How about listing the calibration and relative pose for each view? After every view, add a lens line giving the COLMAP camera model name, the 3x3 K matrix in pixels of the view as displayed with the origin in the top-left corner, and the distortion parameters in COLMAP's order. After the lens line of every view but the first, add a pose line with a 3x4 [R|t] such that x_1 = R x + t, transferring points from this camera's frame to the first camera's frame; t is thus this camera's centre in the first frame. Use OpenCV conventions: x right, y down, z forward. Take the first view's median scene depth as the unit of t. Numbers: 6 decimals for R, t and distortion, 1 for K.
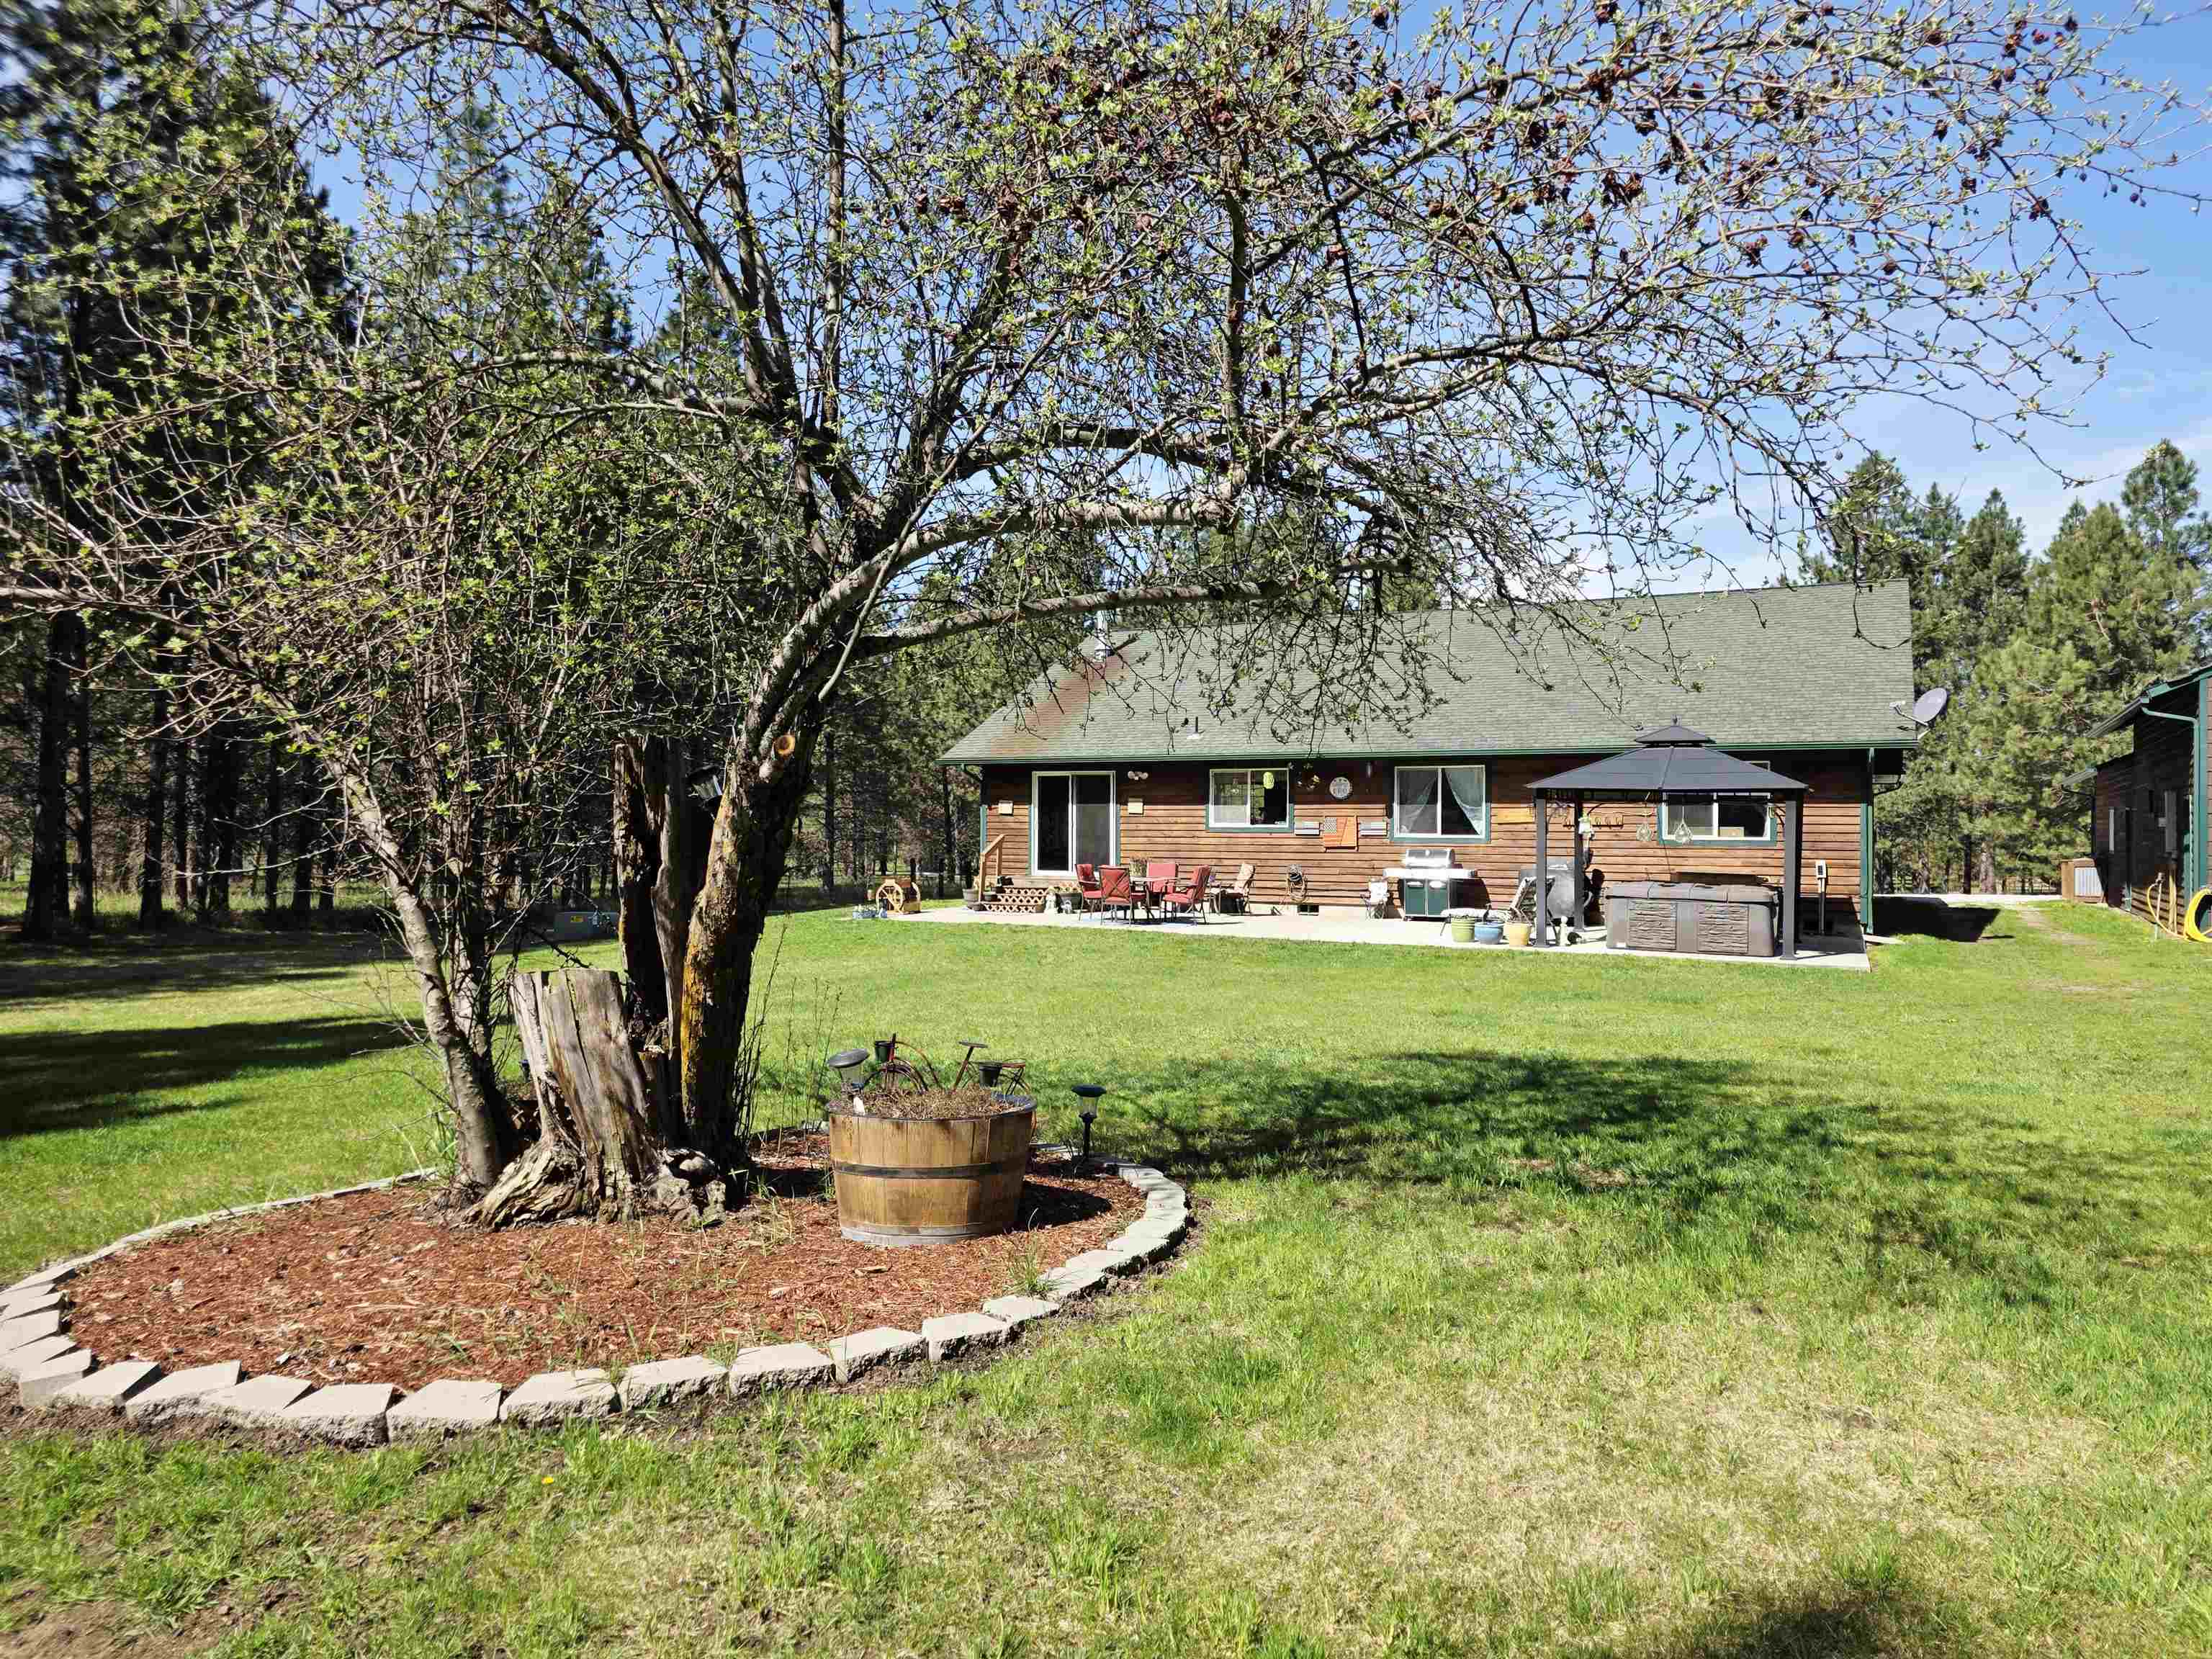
lens RADIAL K [[1482.5, 0, 1105.2], [0, 1482.5, 824.4], [0, 0, 1]] dist [0.055179, -0.048807]
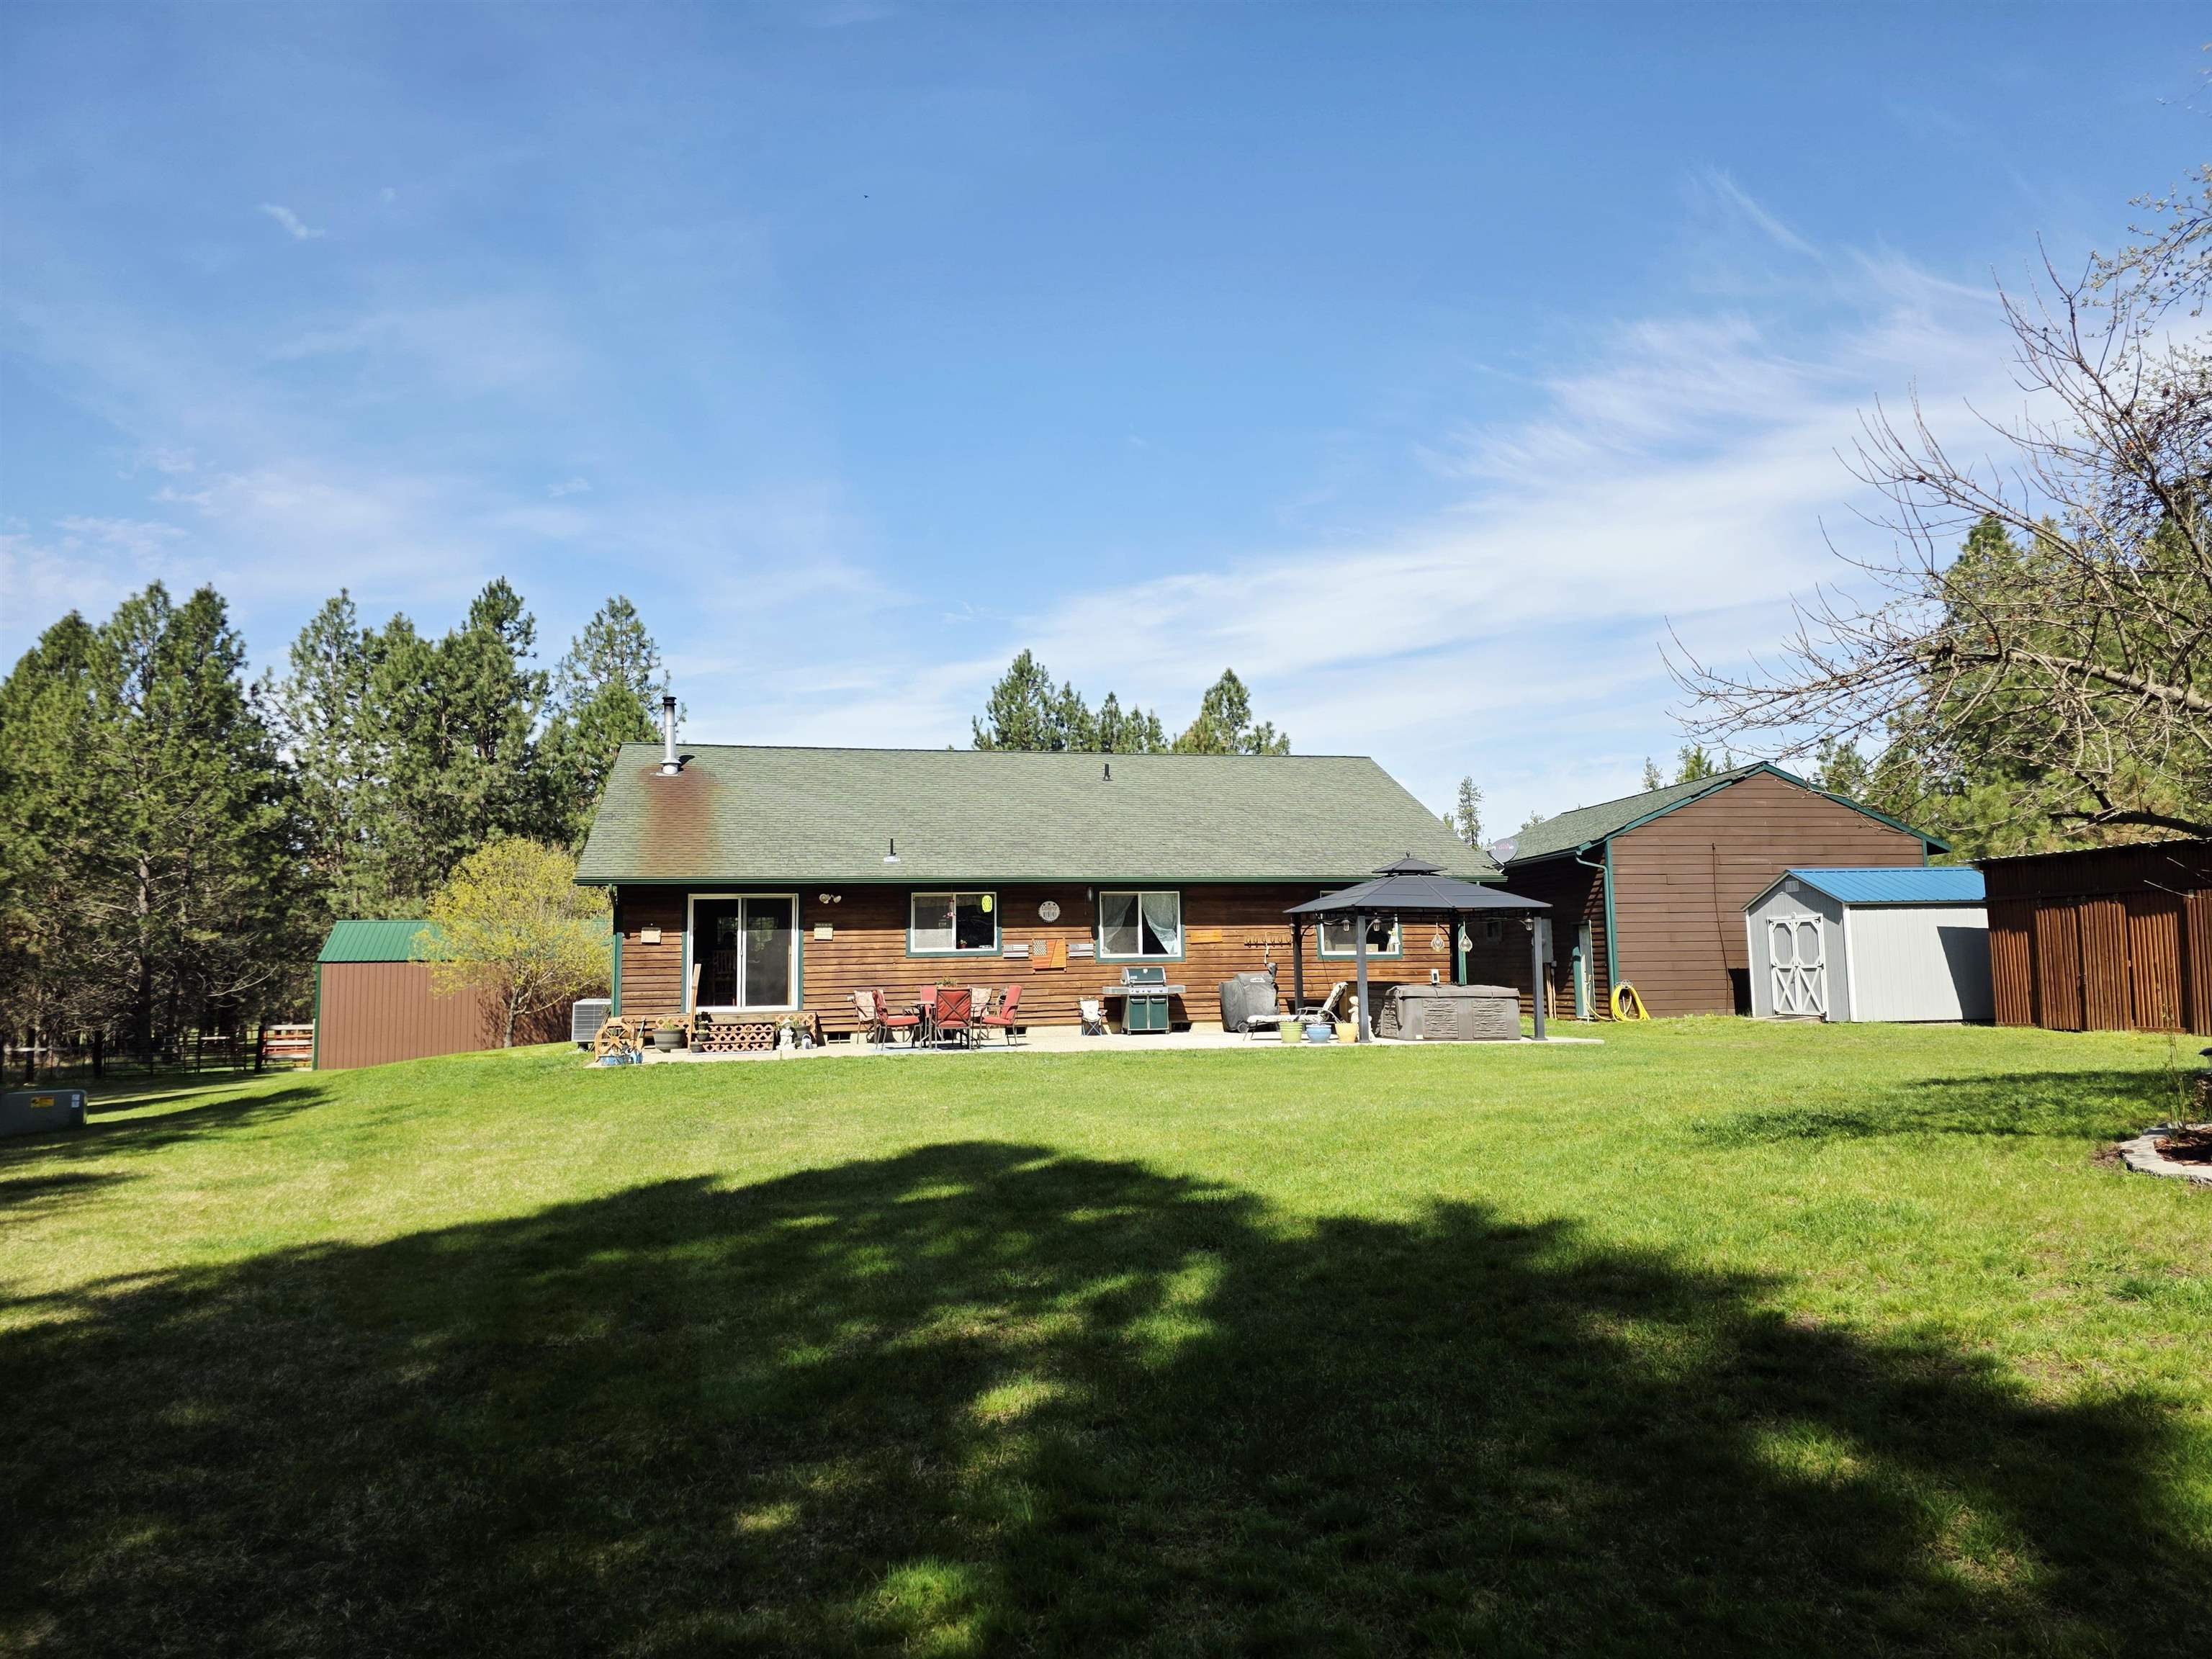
lens RADIAL K [[1482.5, 0, 1108.0], [0, 1482.5, 833.4], [0, 0, 1]] dist [0.055179, -0.048807]
pose [[0.766989, 0.042415, 0.640257, -0.464883], [0.021453, 0.995560, -0.091653, 0.016536], [-0.641302, 0.084032, 0.762673, 0.168933]]
